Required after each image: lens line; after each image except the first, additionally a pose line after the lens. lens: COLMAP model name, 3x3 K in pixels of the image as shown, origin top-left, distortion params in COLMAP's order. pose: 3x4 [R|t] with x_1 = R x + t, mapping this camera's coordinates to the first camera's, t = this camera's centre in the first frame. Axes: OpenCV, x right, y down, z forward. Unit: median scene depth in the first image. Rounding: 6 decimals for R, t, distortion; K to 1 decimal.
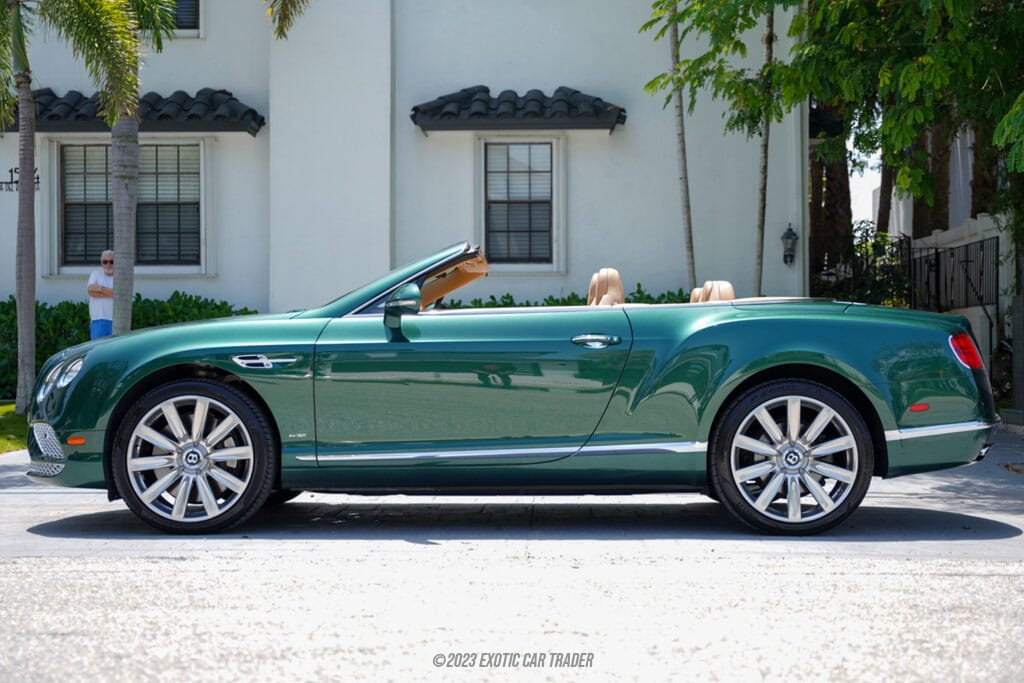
lens RADIAL K [[1354.6, 0, 515.6], [0, 1354.6, 311.7], [0, 0, 1]] dist [0.095982, 0.000000]
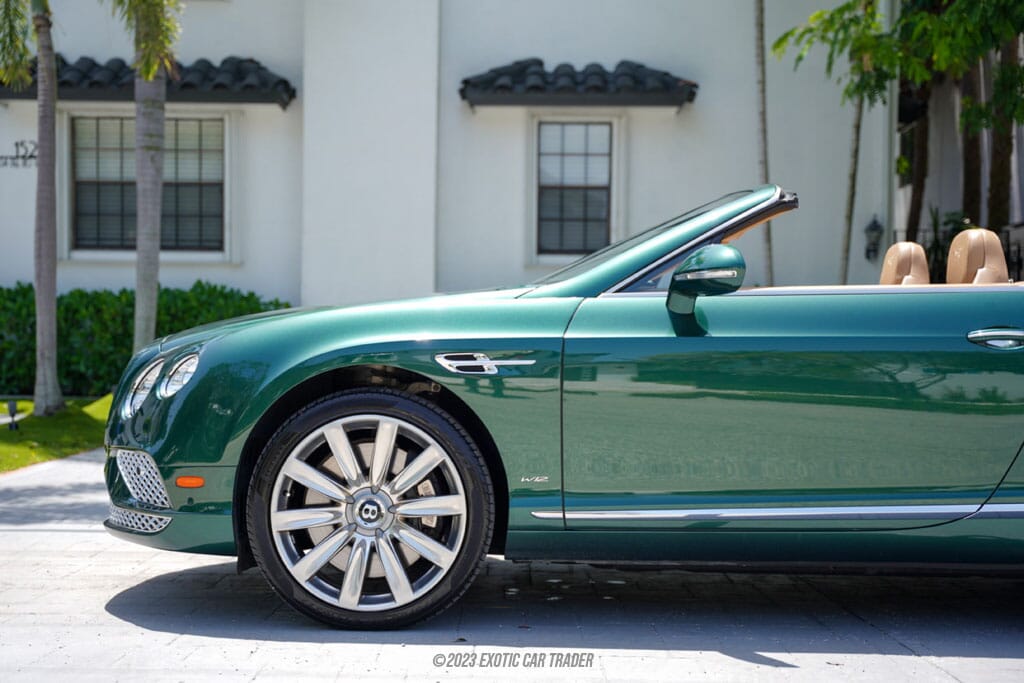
lens RADIAL K [[1354.6, 0, 511.4], [0, 1354.6, 354.4], [0, 0, 1]] dist [0.095982, 0.000000]
pose [[0.999894, 0.014130, 0.003413, -0.069032], [-0.014231, 0.999397, 0.031681, 0.004780], [-0.002964, -0.031726, 0.999492, 0.143531]]
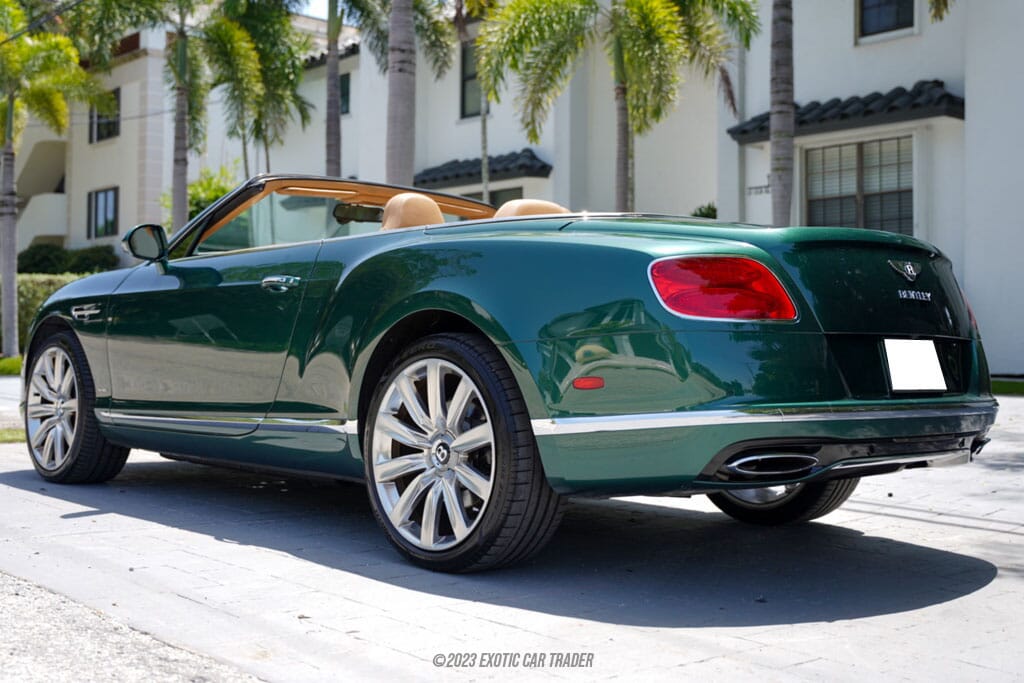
lens RADIAL K [[1121.7, 0, 517.4], [0, 1121.7, 336.7], [0, 0, 1]] dist [-0.024924, 0.000000]
pose [[0.726469, 0.006134, -0.687172, 0.239637], [0.014791, 0.999589, 0.024560, 0.015107], [0.687040, -0.028006, 0.726080, 0.249883]]
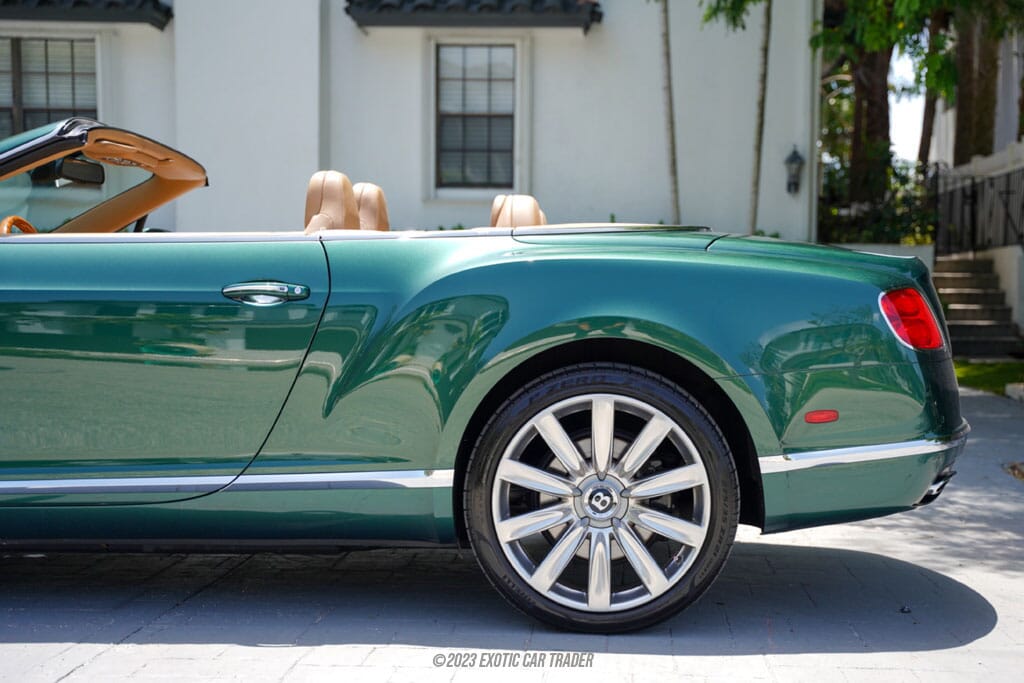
lens RADIAL K [[1437.4, 0, 516.1], [0, 1437.4, 345.8], [0, 0, 1]] dist [0.130632, 0.000000]
pose [[0.999798, 0.015527, -0.012795, 0.068956], [-0.014609, 0.997513, 0.068948, 0.000019], [0.013834, -0.068747, 0.997538, 0.154816]]
